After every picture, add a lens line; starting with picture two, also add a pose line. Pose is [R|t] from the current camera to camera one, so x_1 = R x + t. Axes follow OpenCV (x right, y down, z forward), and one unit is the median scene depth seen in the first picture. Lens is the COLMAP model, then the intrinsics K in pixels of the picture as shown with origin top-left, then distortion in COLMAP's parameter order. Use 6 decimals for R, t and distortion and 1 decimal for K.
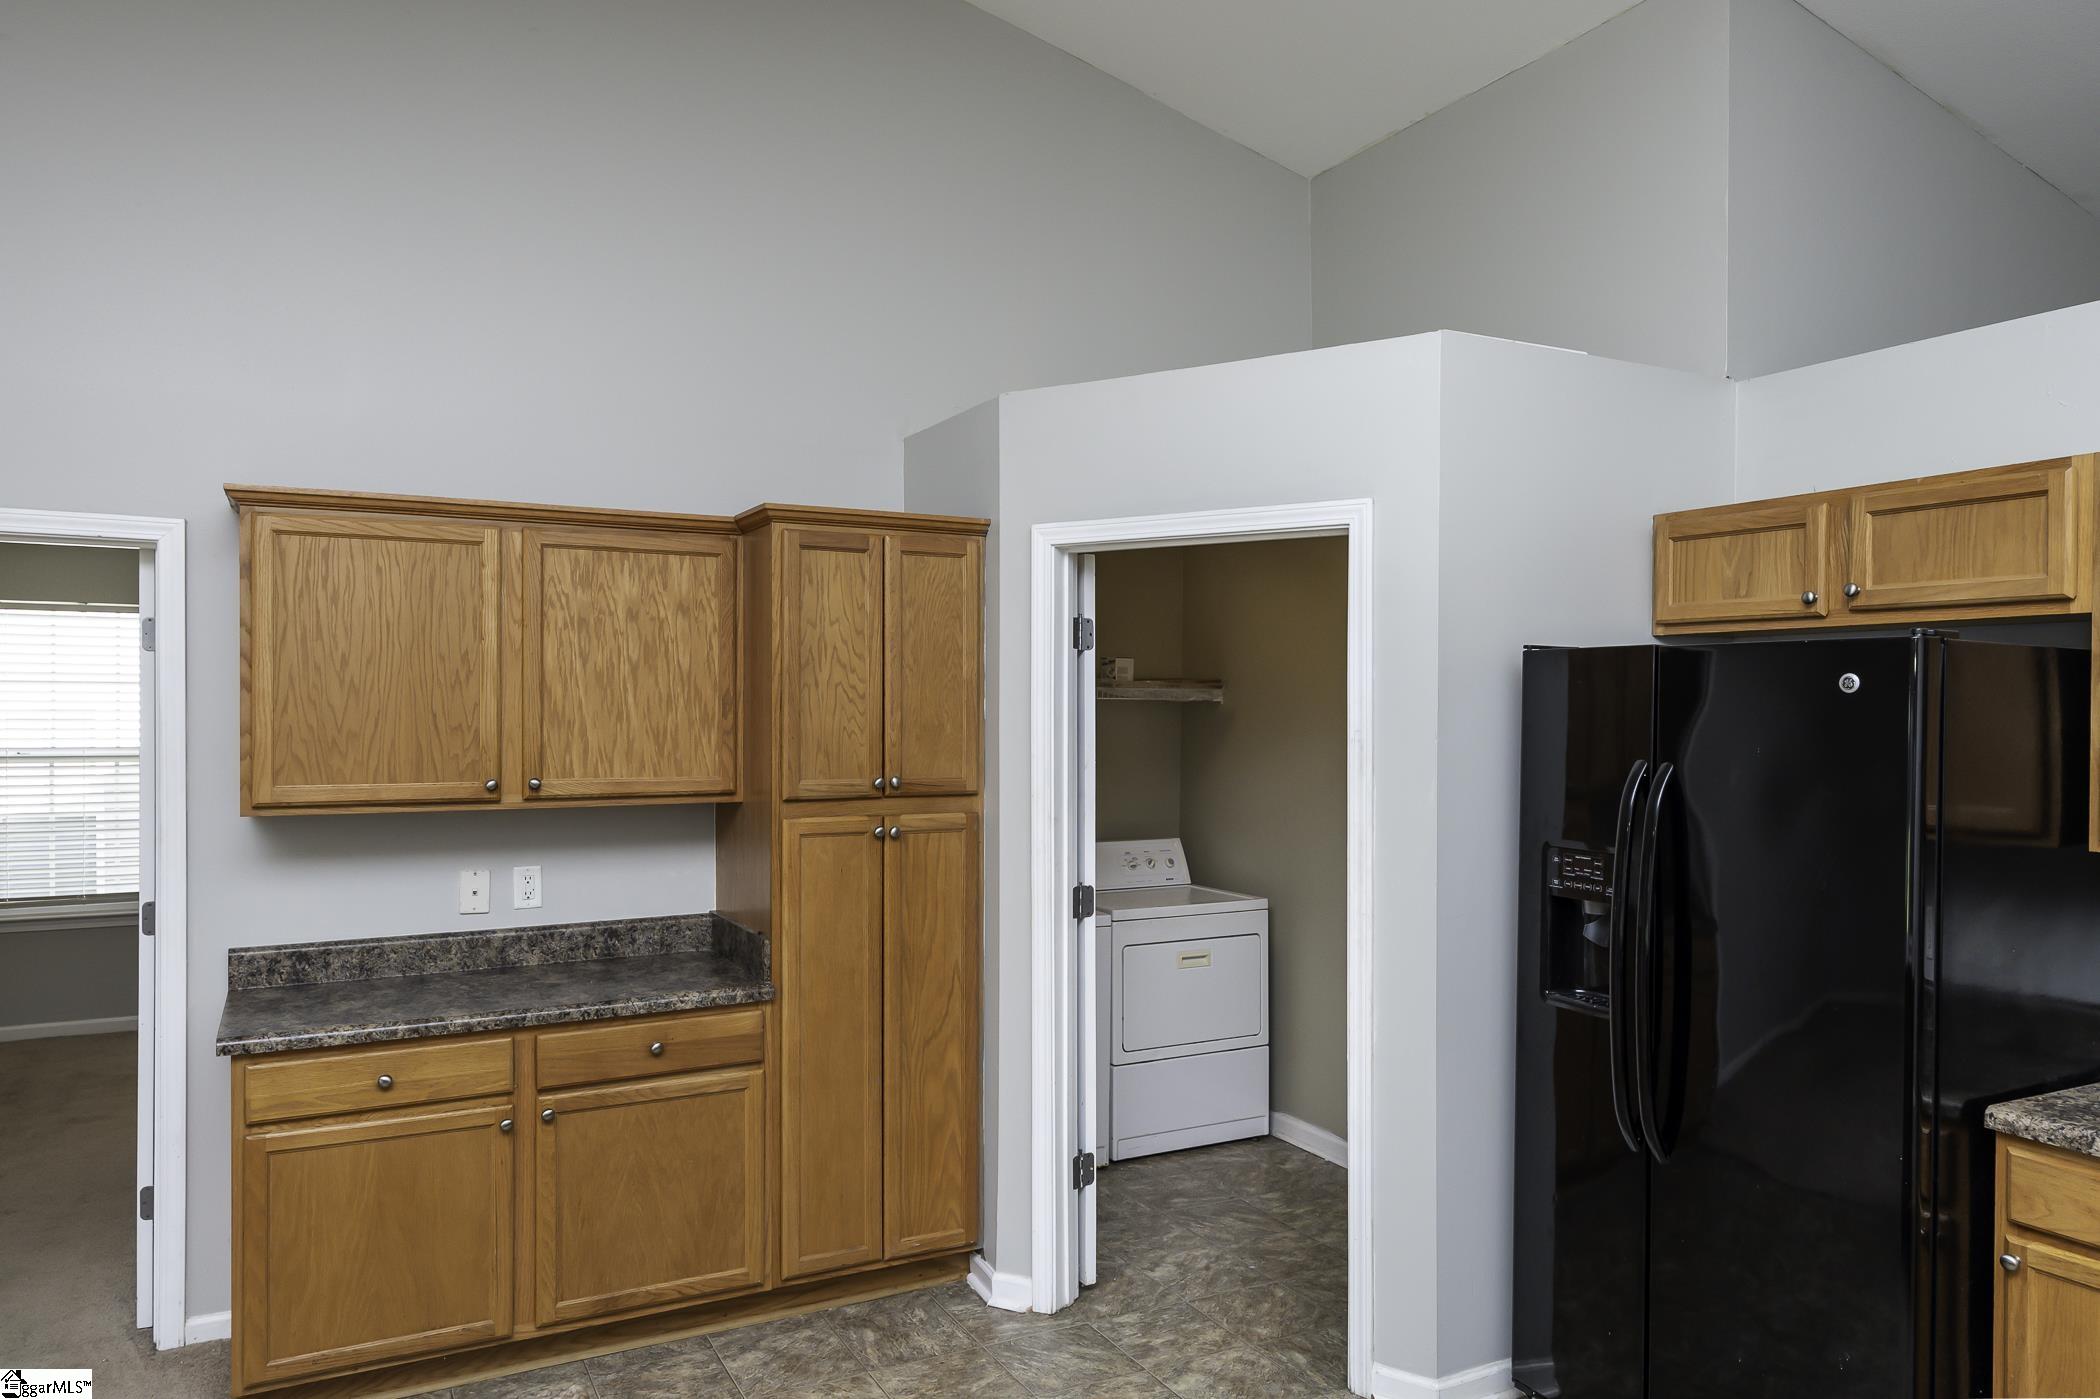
lens RADIAL K [[1395.4, 0, 1042.9], [0, 1395.4, 709.3], [0, 0, 1]] dist [-0.006641, -0.004148]
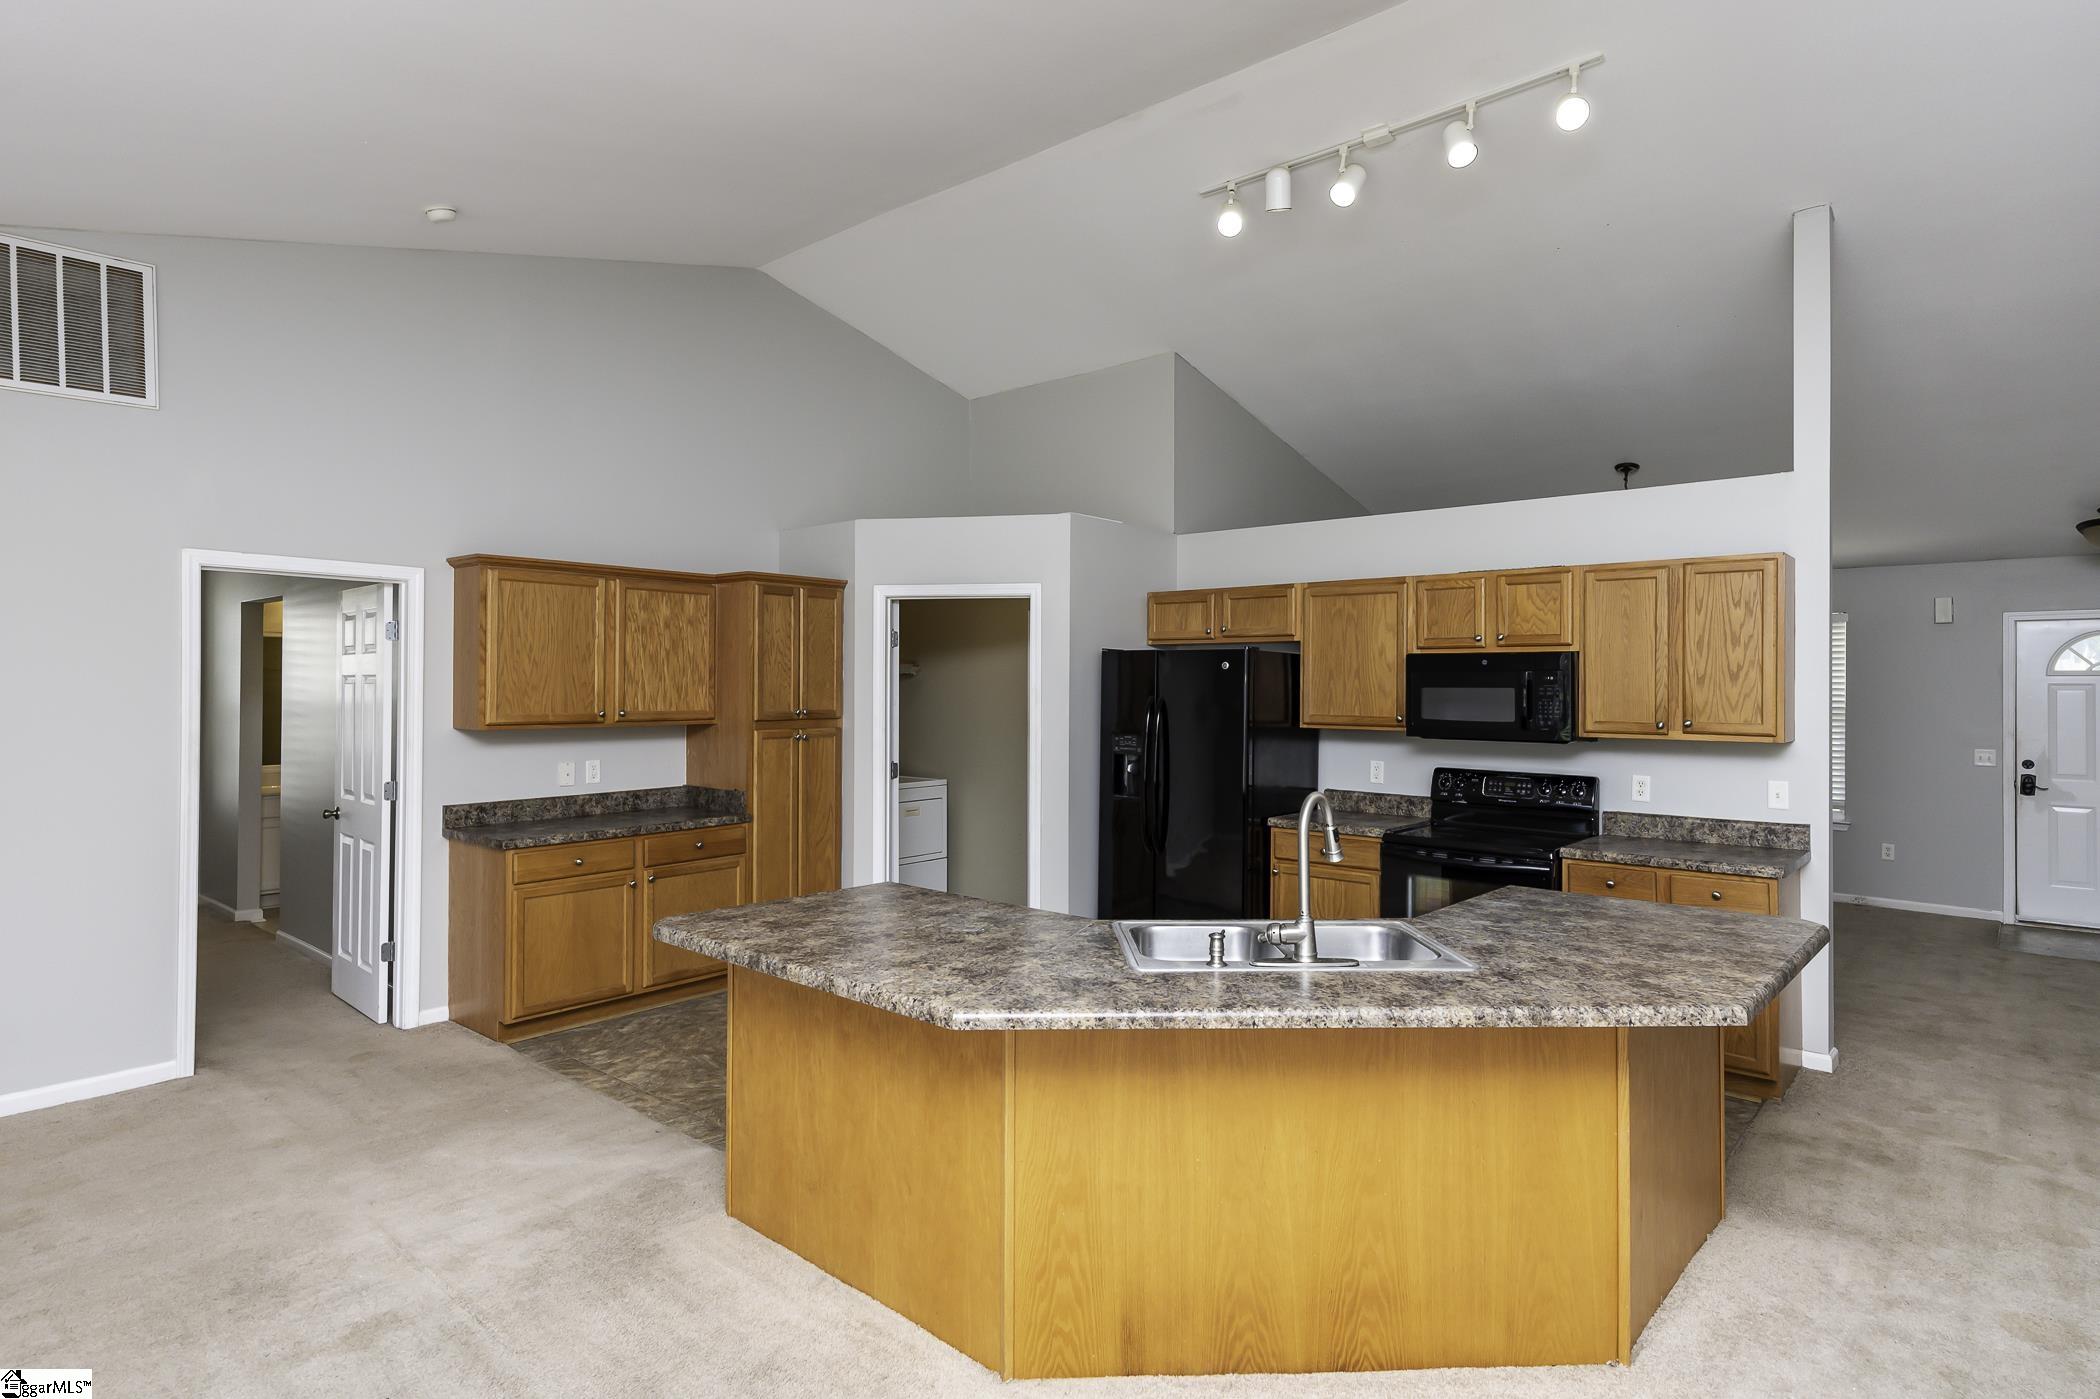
lens RADIAL K [[1125.7, 0, 1050.1], [0, 1125.7, 673.1], [0, 0, 1]] dist [0.000671, 0.000045]
pose [[0.925720, 0.005813, 0.378166, -0.400750], [-0.001543, 0.999932, -0.011593, 0.015556], [-0.378207, 0.010149, 0.925665, -0.640908]]
